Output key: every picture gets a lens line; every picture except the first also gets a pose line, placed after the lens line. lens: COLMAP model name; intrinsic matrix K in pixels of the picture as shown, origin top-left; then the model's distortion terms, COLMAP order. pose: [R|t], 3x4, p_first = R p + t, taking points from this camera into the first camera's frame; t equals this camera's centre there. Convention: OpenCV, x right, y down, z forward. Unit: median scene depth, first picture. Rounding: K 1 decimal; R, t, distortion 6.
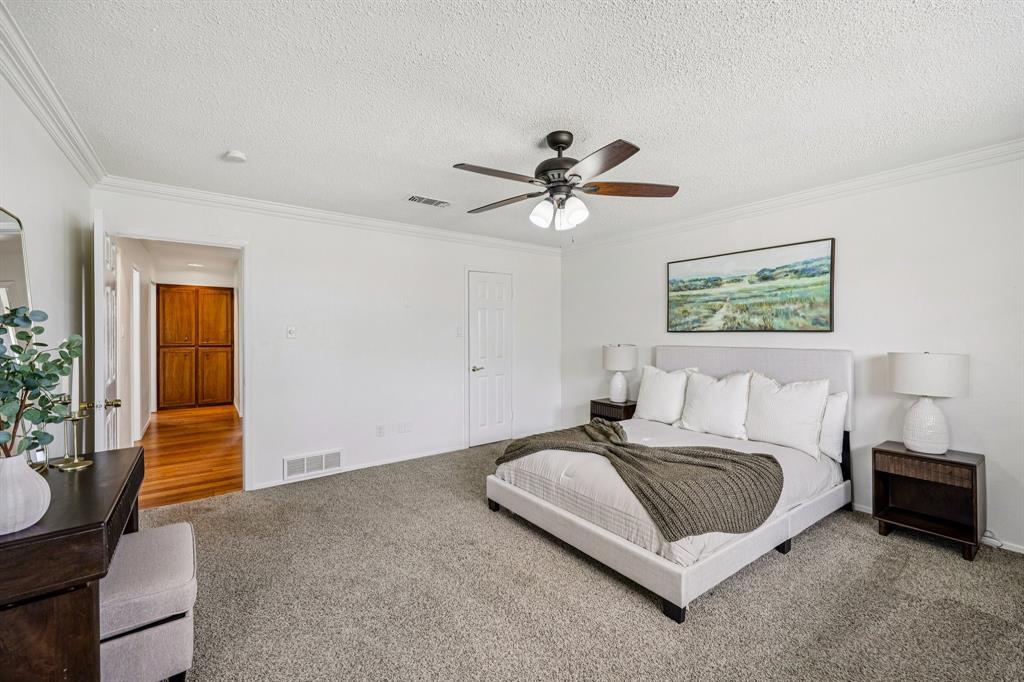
lens RADIAL K [[414.7, 0, 514.7], [0, 414.7, 338.8], [0, 0, 1]] dist [-0.000329, -0.000006]
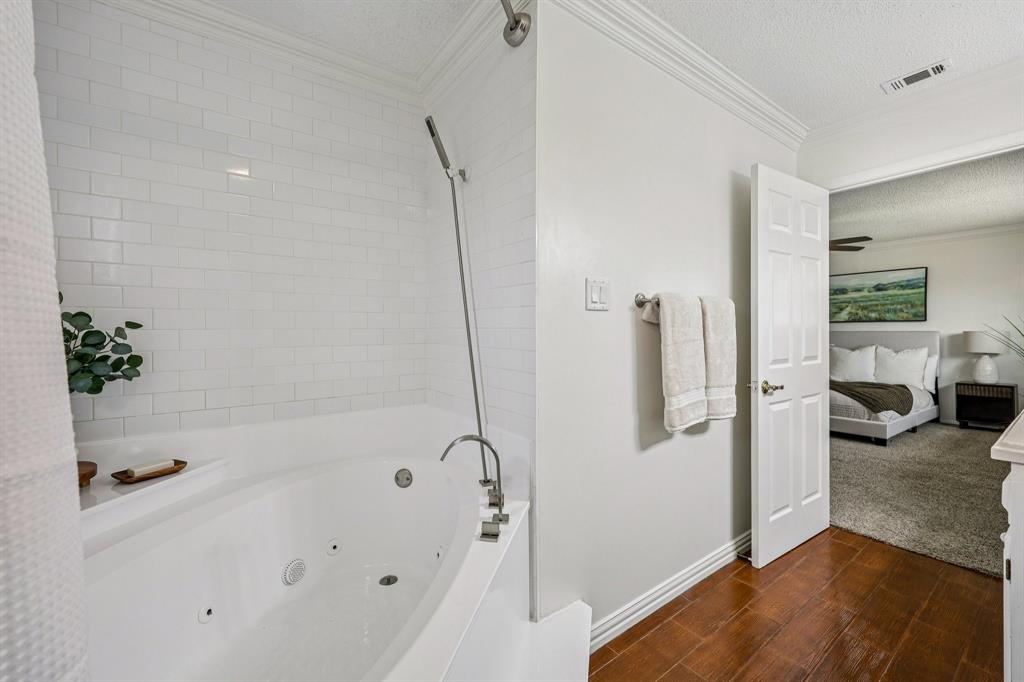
lens RADIAL K [[414.7, 0, 510.0], [0, 414.7, 338.0], [0, 0, 1]] dist [-0.000329, -0.000006]
pose [[0.999548, -0.010391, -0.028214, -0.893962], [0.010616, 0.999913, 0.007847, 0.021182], [0.028130, -0.008142, 0.999571, -0.755775]]
